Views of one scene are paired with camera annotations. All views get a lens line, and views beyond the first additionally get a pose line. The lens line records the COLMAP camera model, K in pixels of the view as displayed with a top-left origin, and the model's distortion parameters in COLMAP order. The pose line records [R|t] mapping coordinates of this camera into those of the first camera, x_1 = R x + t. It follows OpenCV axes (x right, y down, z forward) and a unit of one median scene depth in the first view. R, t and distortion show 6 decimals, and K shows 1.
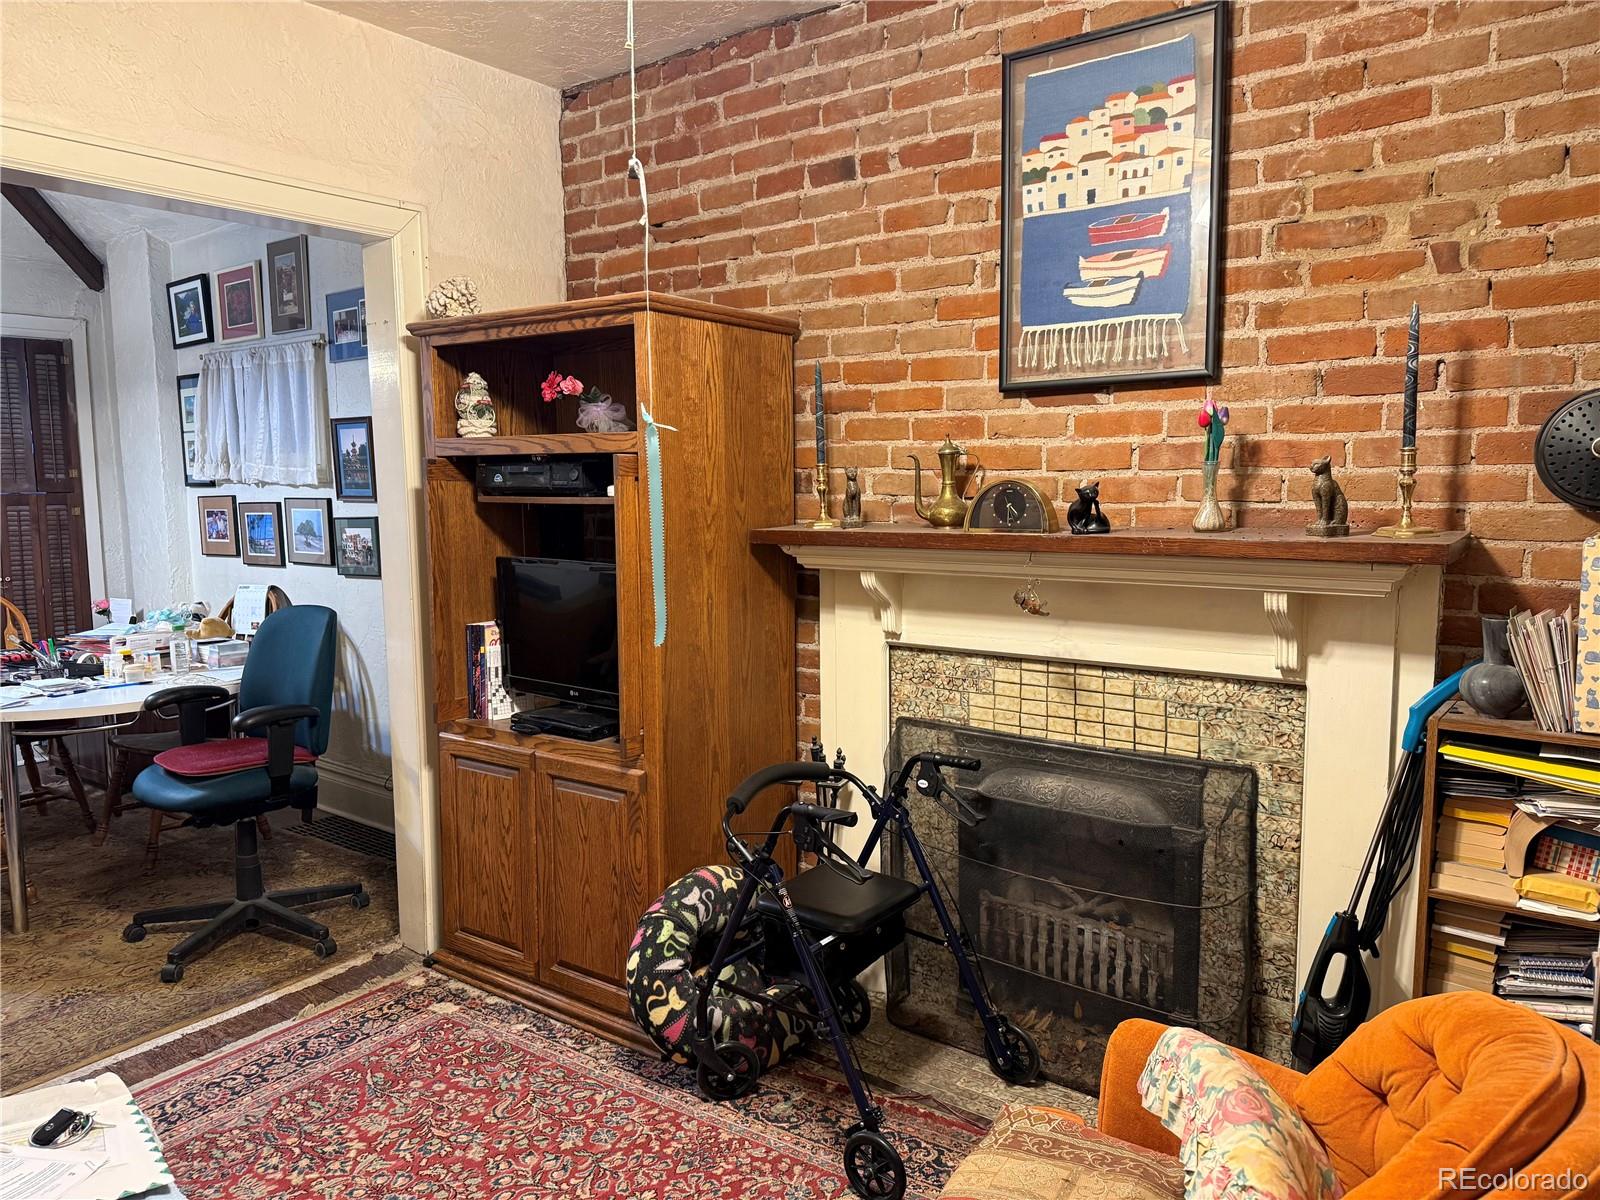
lens RADIAL K [[1127.8, 0, 804.7], [0, 1127.8, 615.2], [0, 0, 1]] dist [0.080645, -0.084411]
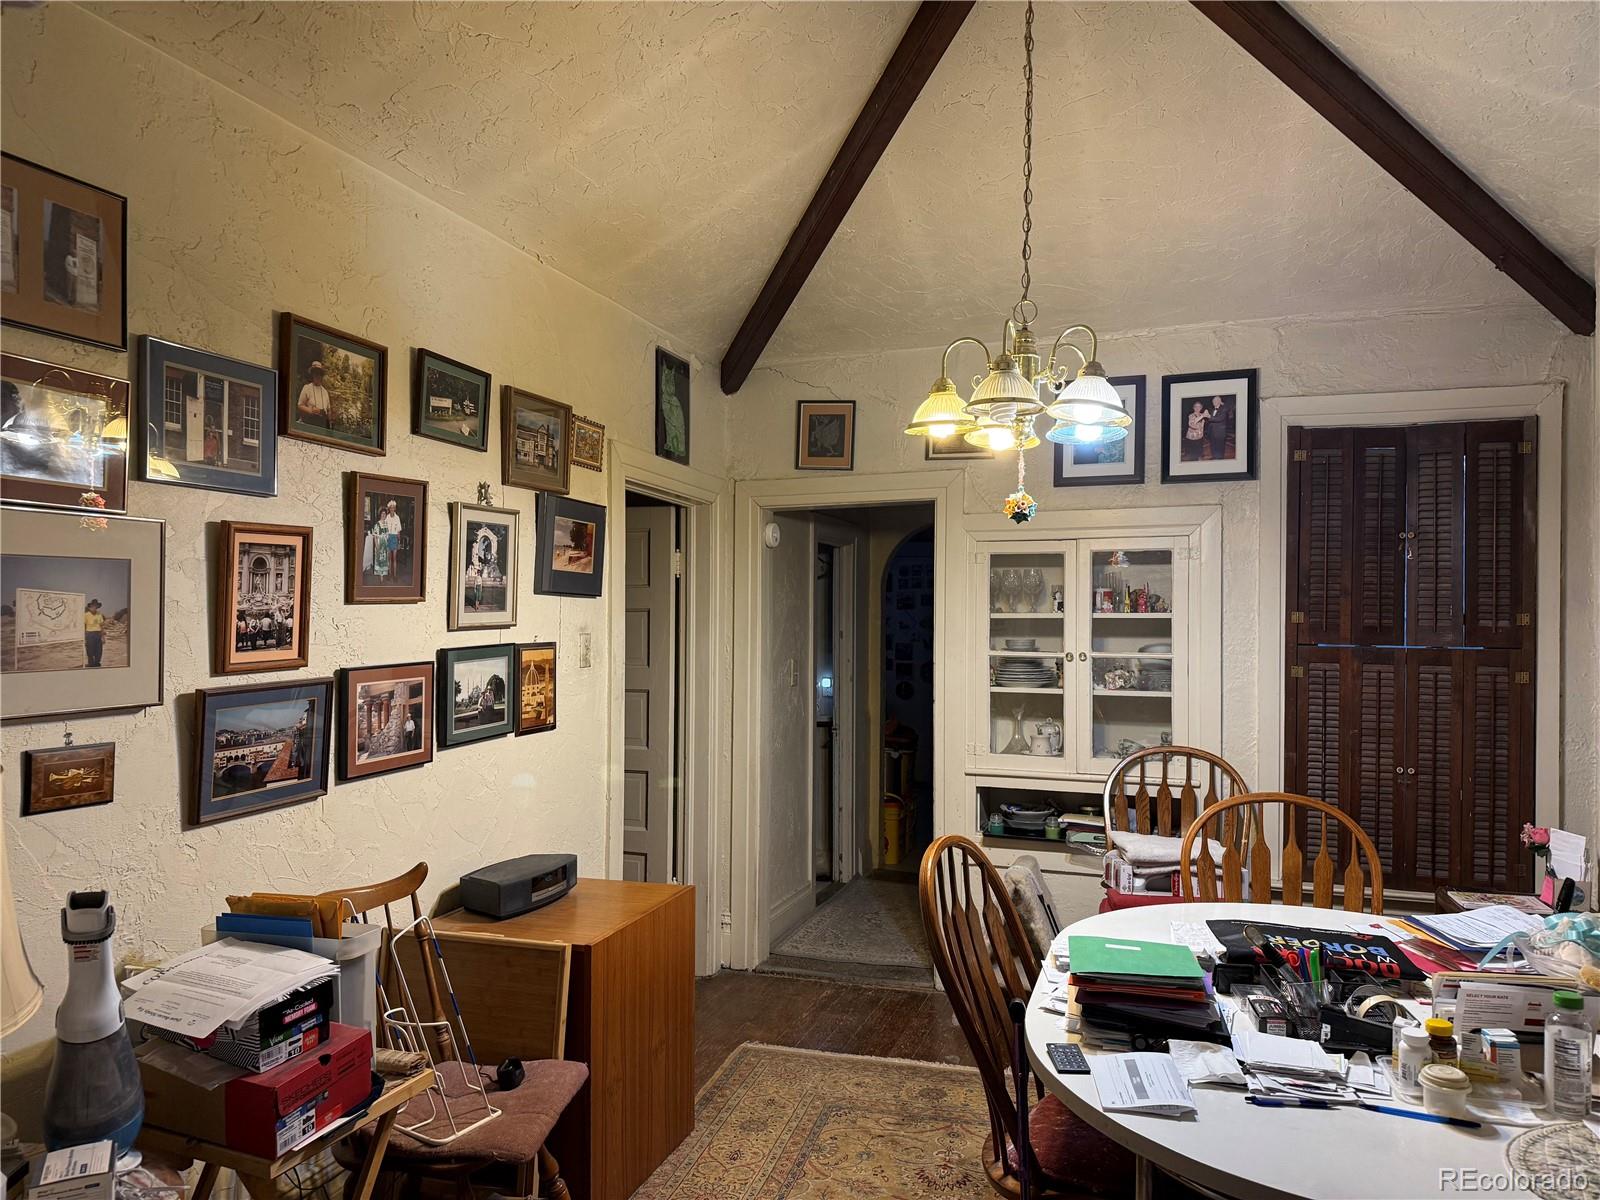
lens RADIAL K [[1127.8, 0, 801.3], [0, 1127.8, 609.0], [0, 0, 1]] dist [0.080645, -0.084411]
pose [[0.338235, 0.000350, -0.941062, -0.167805], [-0.124825, 0.991180, -0.044496, -0.050502], [0.932746, 0.132518, 0.335296, 0.409428]]
